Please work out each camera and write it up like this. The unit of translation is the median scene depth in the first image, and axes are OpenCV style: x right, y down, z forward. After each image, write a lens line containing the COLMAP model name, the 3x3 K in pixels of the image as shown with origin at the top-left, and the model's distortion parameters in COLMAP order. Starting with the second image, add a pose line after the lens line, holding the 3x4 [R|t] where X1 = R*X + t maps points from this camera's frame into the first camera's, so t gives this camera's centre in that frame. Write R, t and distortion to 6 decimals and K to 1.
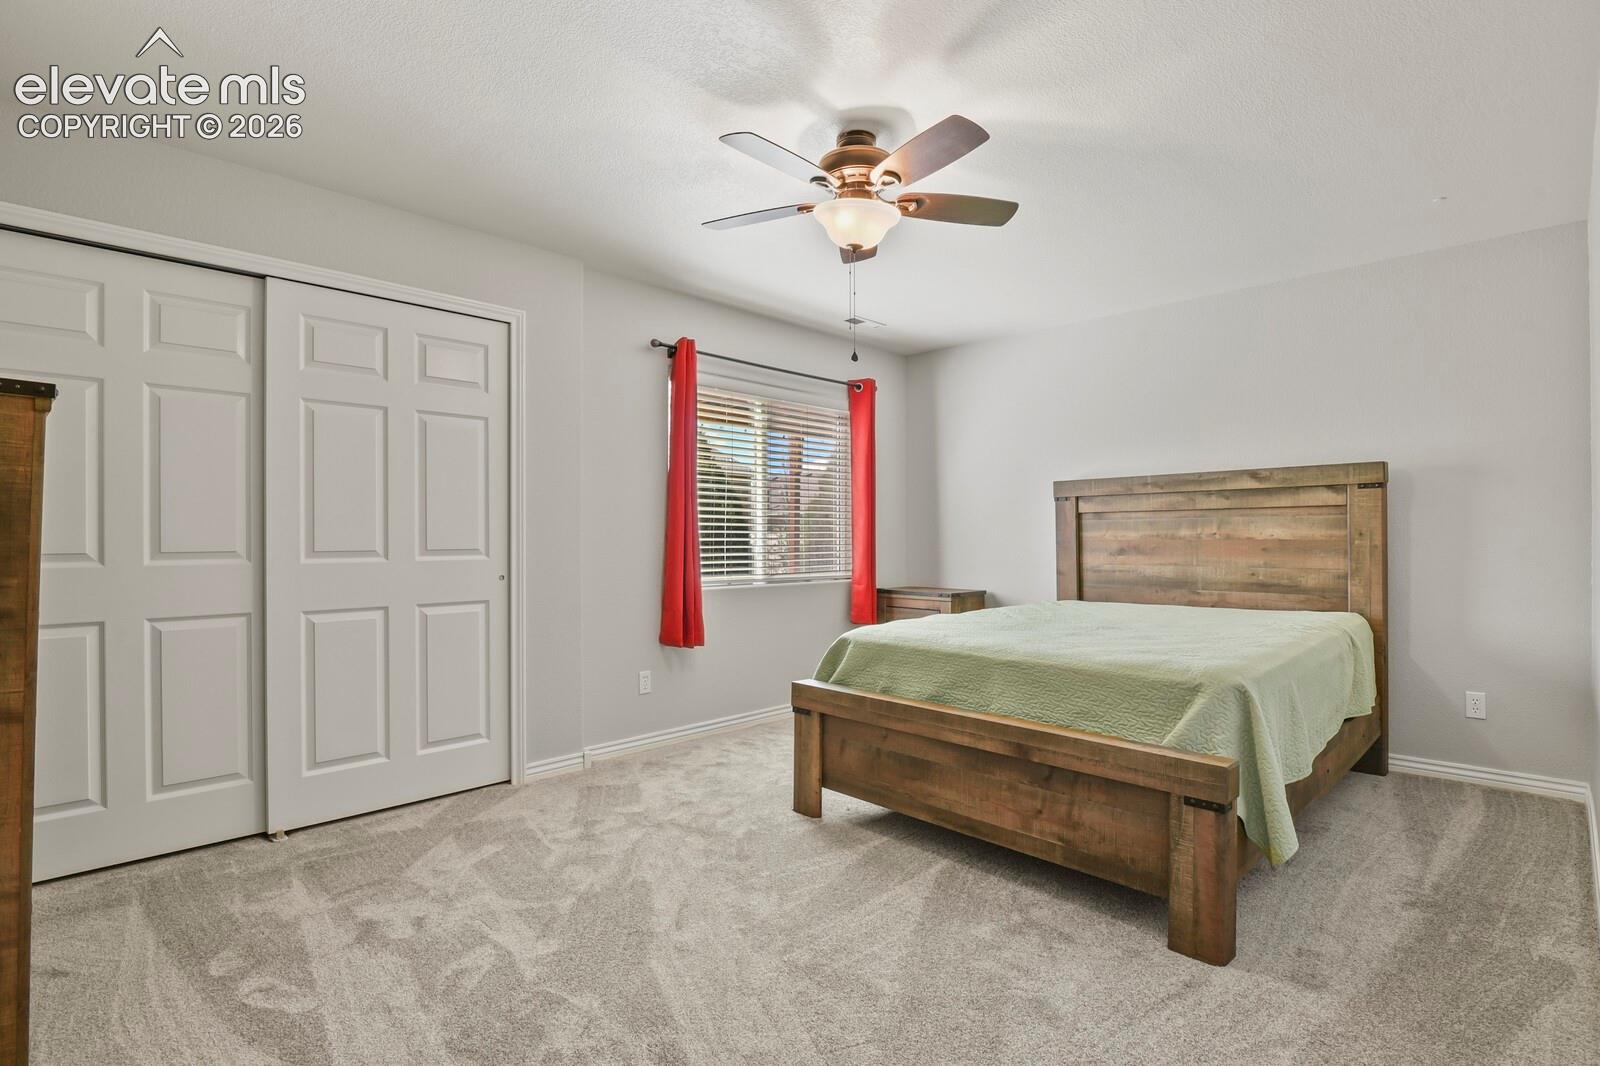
lens RADIAL K [[765.8, 0, 809.5], [0, 765.8, 537.4], [0, 0, 1]] dist [-0.017610, -0.000723]
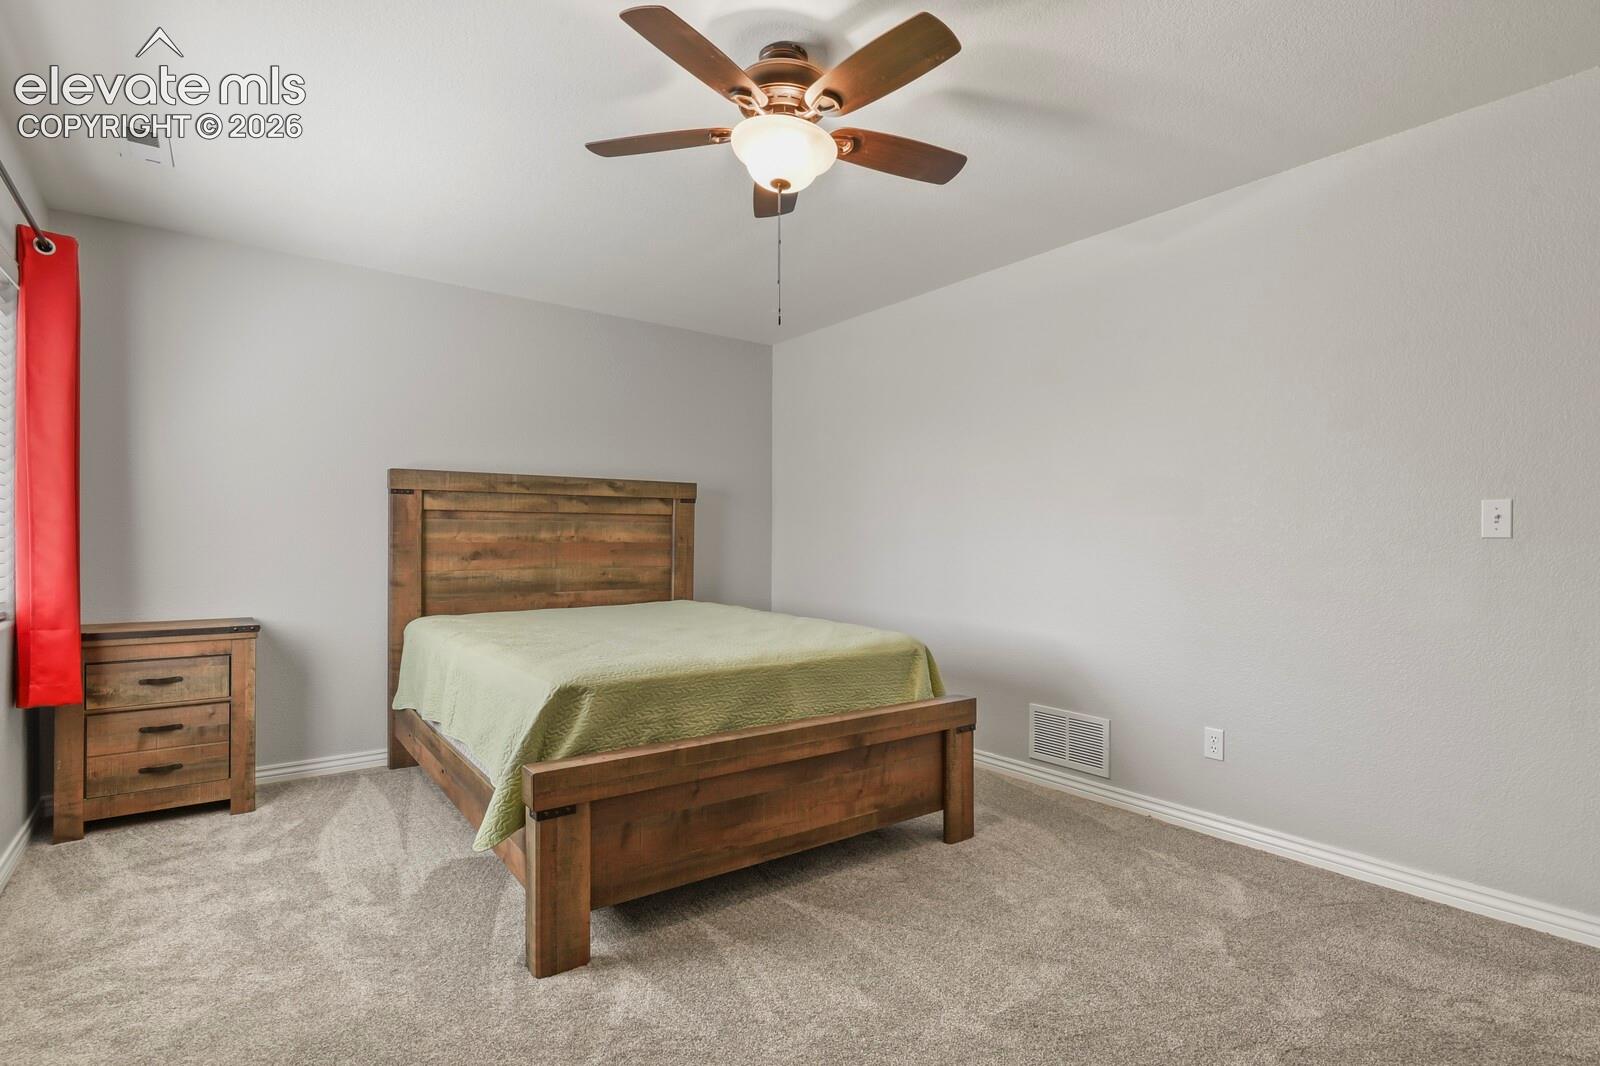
lens RADIAL K [[765.8, 0, 809.5], [0, 765.8, 537.4], [0, 0, 1]] dist [-0.017610, -0.000723]
pose [[0.137131, 0.006936, 0.990529, -0.481587], [-0.004570, 0.999969, -0.006369, 0.001332], [-0.990542, -0.003654, 0.137159, 0.557441]]
